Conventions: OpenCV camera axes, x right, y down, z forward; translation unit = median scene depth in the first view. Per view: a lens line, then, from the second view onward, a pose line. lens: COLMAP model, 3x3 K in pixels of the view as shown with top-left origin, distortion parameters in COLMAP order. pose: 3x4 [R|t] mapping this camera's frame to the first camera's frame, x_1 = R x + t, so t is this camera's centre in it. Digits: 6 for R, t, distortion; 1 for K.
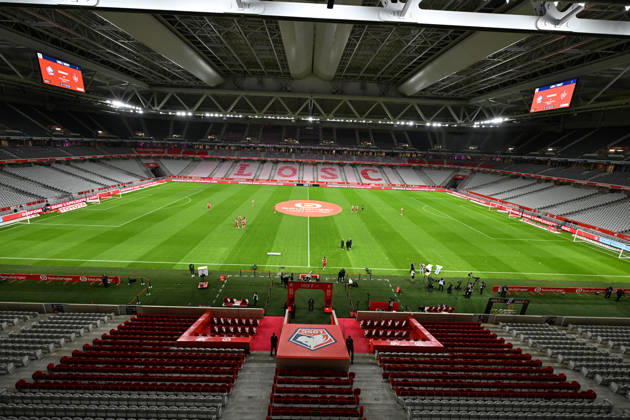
lens RADIAL K [[248.5, 0, 311.7], [0, 248.5, 210.2], [0, 0, 1]] dist [0.001988, 0.000207]
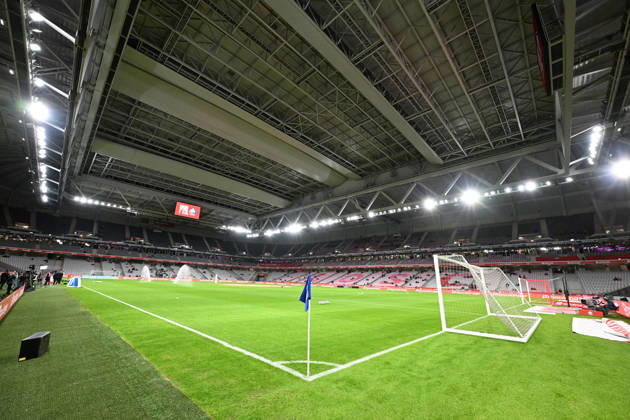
lens RADIAL K [[248.5, 0, 311.7], [0, 248.5, 210.2], [0, 0, 1]] dist [0.001988, 0.000207]
pose [[0.709496, -0.210546, -0.672522, 0.566501], [-0.184684, 0.865417, -0.465774, 0.098501], [0.680078, 0.454669, 0.575126, 0.325974]]
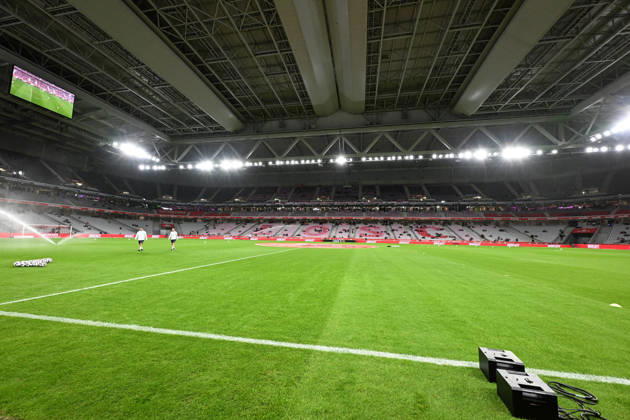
lens RADIAL K [[248.5, 0, 311.7], [0, 248.5, 210.2], [0, 0, 1]] dist [0.001988, 0.000207]
pose [[0.977451, -0.042395, -0.206862, 0.065330], [-0.034686, 0.934096, -0.355334, 0.080323], [0.208293, 0.354497, 0.911562, 0.314748]]
